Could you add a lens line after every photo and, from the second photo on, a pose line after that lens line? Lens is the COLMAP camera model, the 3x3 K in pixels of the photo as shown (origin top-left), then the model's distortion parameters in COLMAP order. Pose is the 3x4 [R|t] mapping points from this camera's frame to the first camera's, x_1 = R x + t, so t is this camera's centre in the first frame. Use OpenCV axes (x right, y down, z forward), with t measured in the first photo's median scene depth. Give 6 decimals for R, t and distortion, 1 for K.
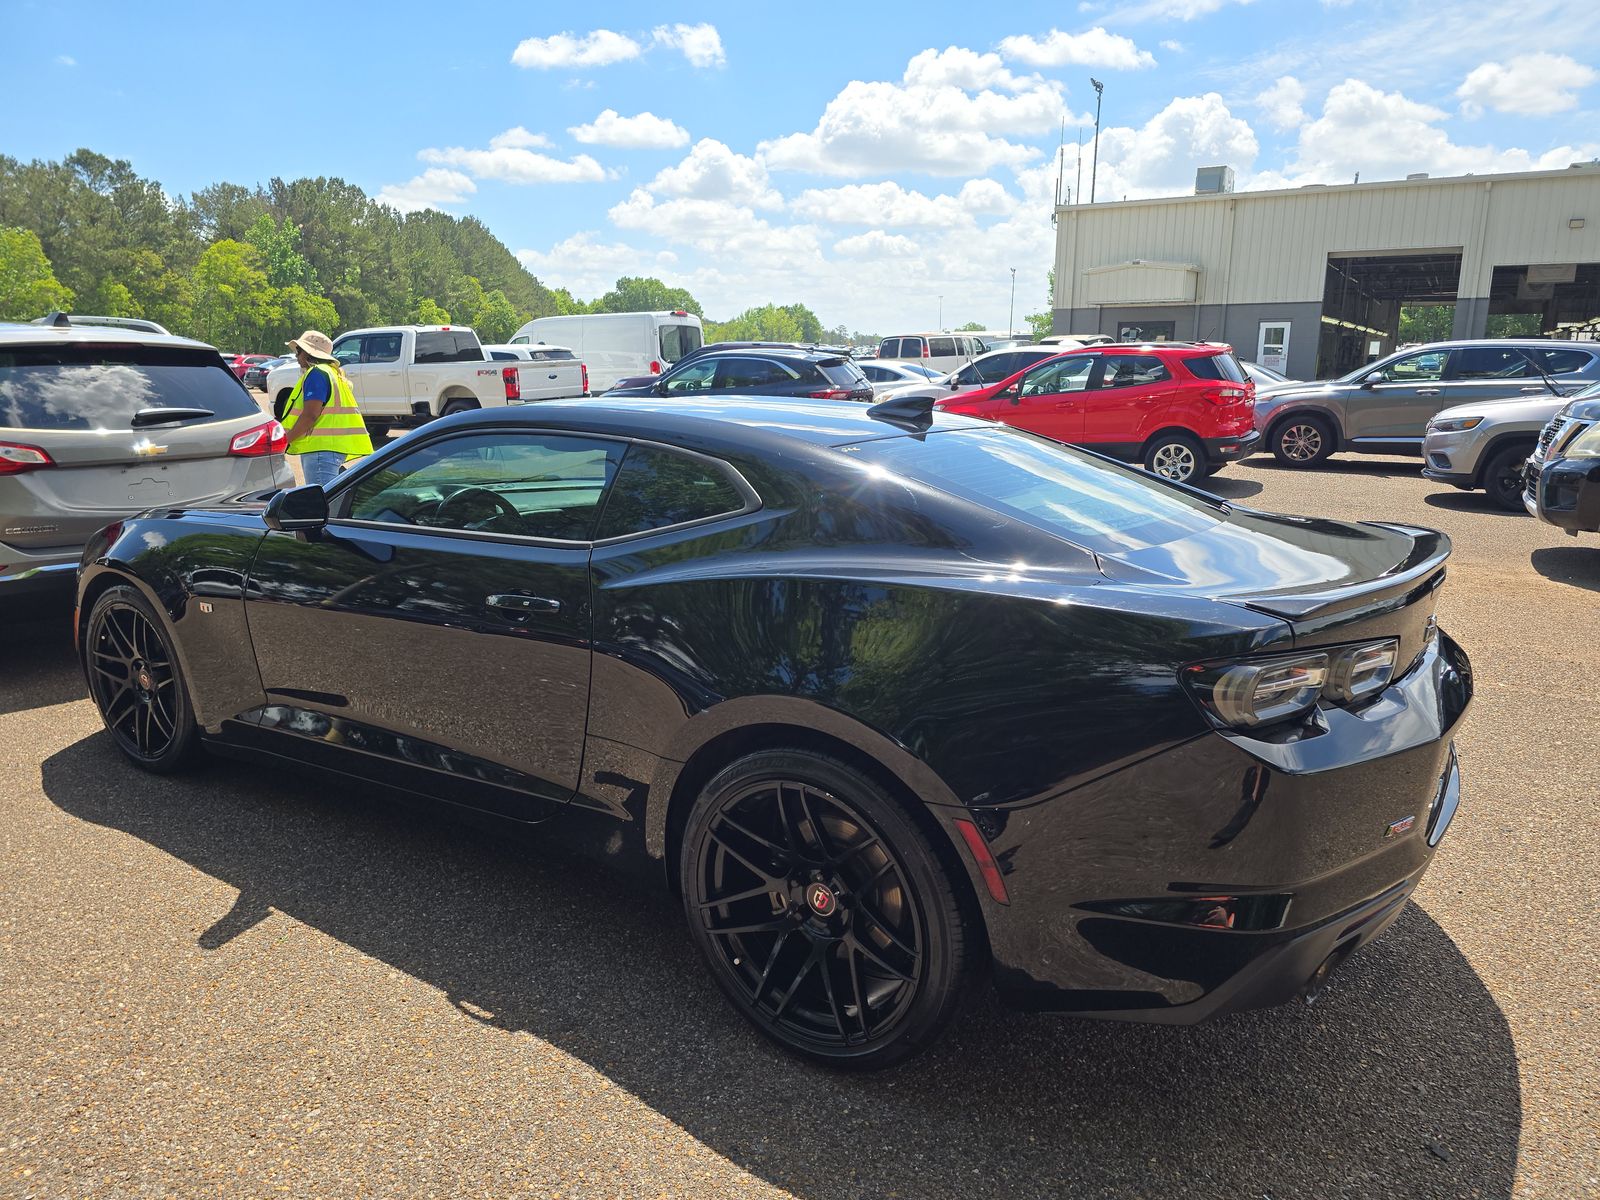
lens RADIAL K [[1150.5, 0, 793.7], [0, 1150.5, 601.9], [0, 0, 1]] dist [-0.000986, -0.011617]
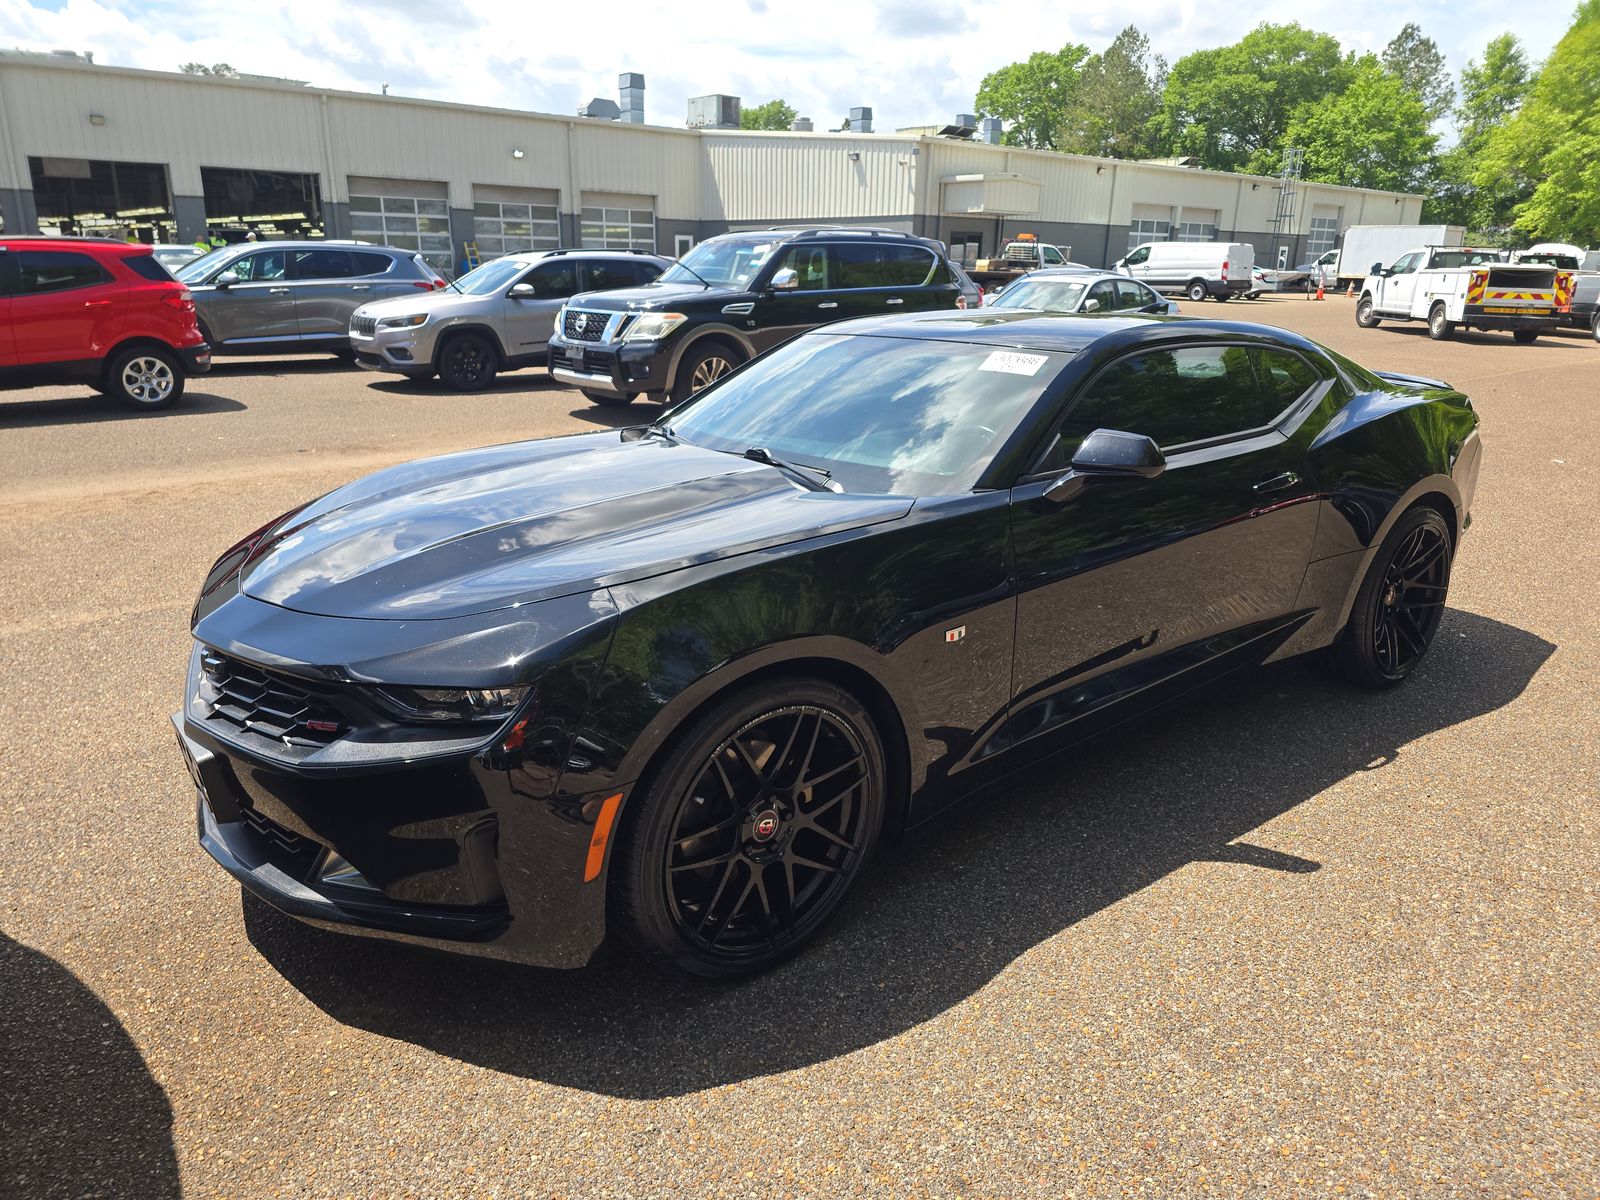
lens RADIAL K [[1150.5, 0, 795.8], [0, 1150.5, 595.9], [0, 0, 1]] dist [-0.000986, -0.011617]
pose [[0.252060, -0.263136, 0.931249, -0.137497], [0.183299, 0.957883, 0.221049, -0.022230], [-0.950193, 0.114979, 0.289677, 0.100776]]
